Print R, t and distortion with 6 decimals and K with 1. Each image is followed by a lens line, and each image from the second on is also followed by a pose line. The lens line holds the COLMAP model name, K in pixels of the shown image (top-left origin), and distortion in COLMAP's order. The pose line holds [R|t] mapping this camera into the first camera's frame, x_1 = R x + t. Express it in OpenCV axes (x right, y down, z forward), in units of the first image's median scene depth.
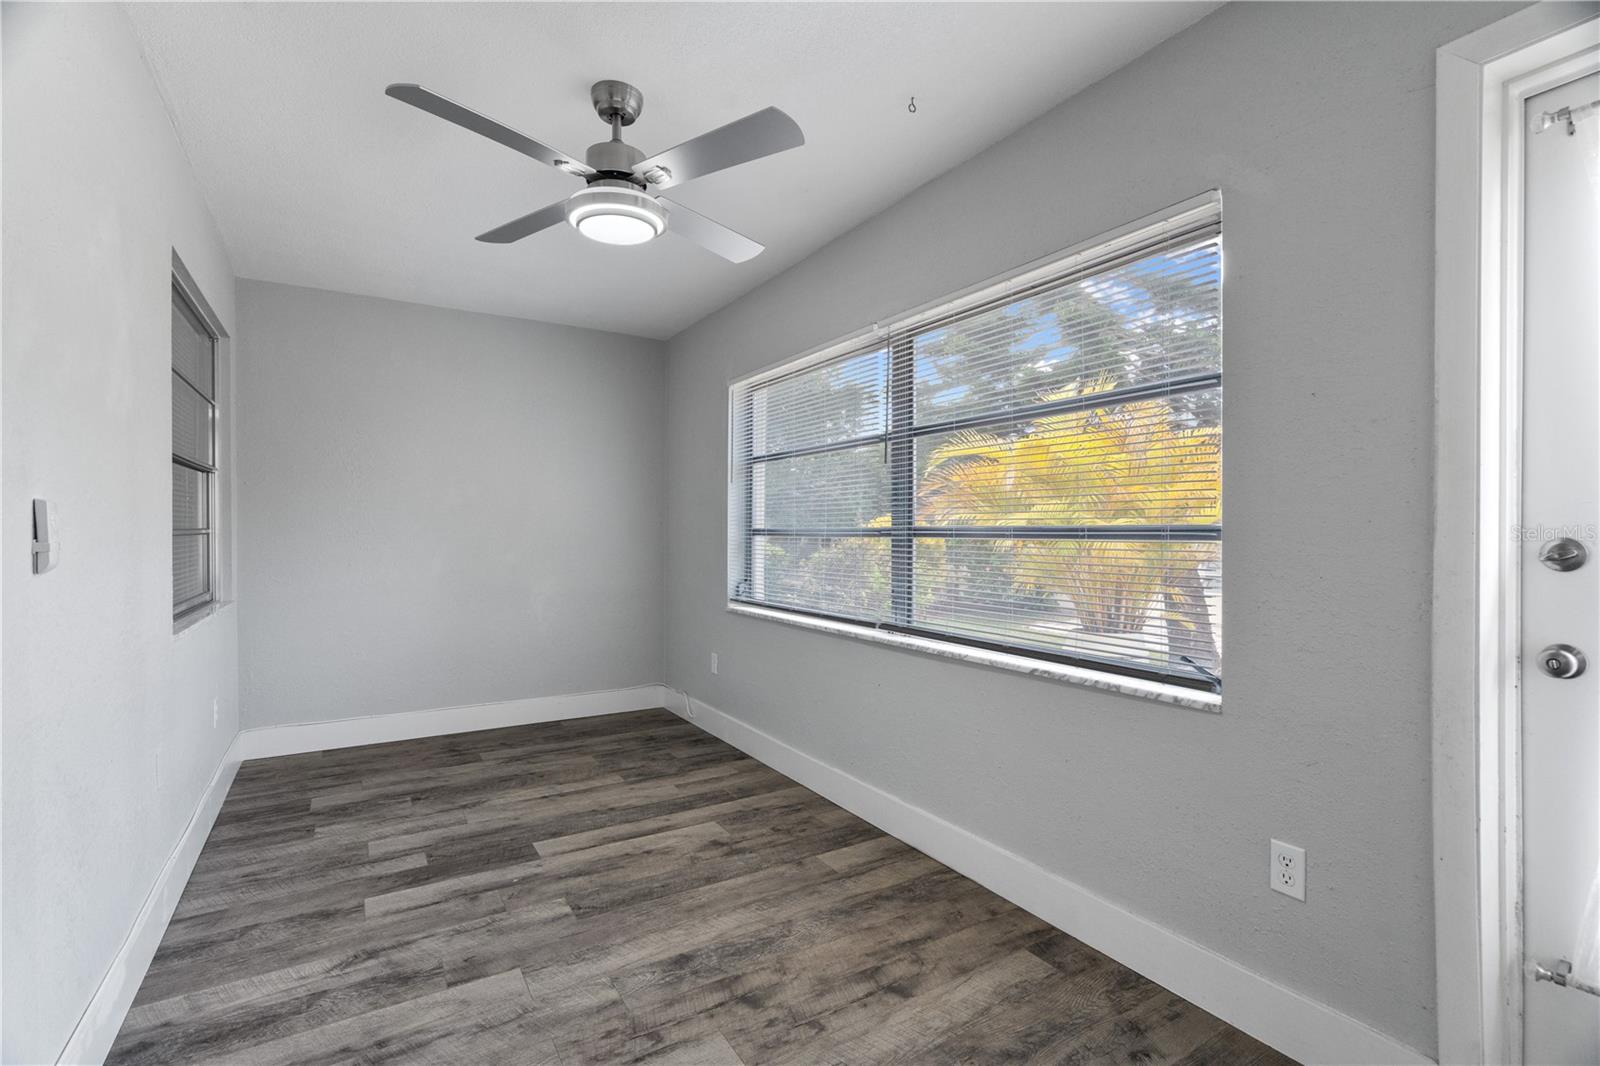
lens RADIAL K [[722.6, 0, 801.0], [0, 722.6, 526.7], [0, 0, 1]] dist [-0.007486, 0.004522]
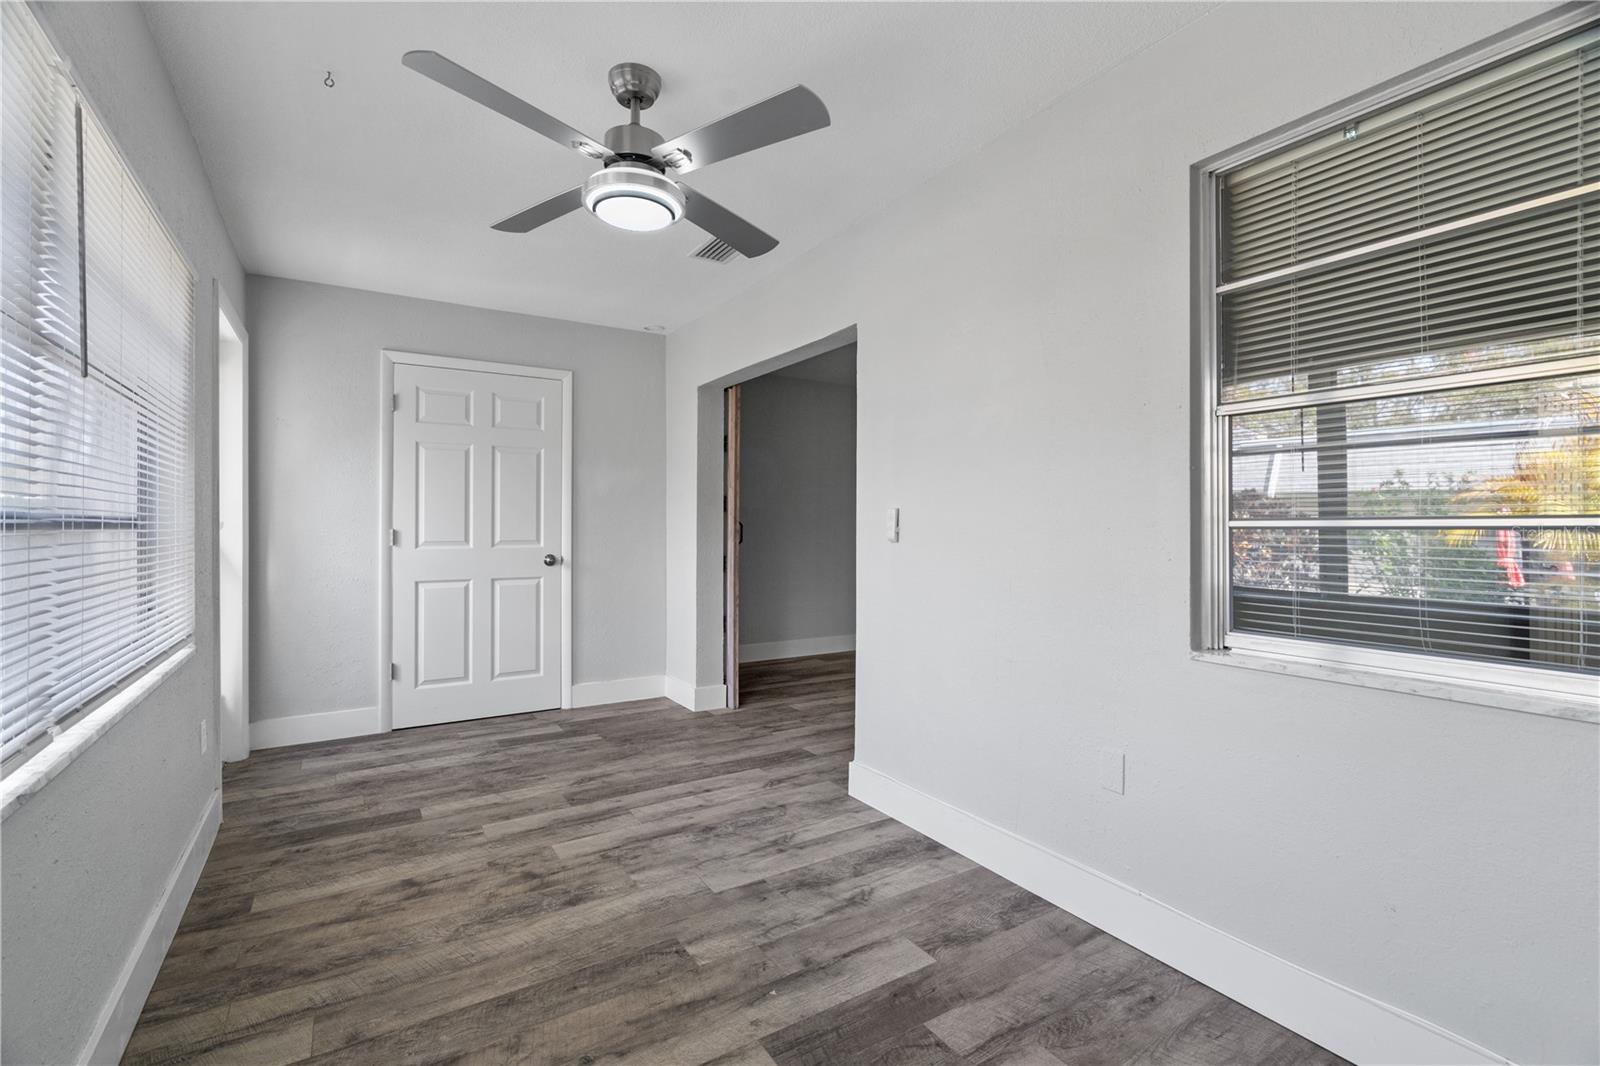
lens RADIAL K [[722.6, 0, 802.8], [0, 722.6, 522.1], [0, 0, 1]] dist [-0.007486, 0.004522]
pose [[-0.999996, -0.001156, -0.002681, -0.509804], [-0.001124, 0.999929, -0.011896, 0.019752], [0.002694, -0.011893, -0.999926, 2.100945]]
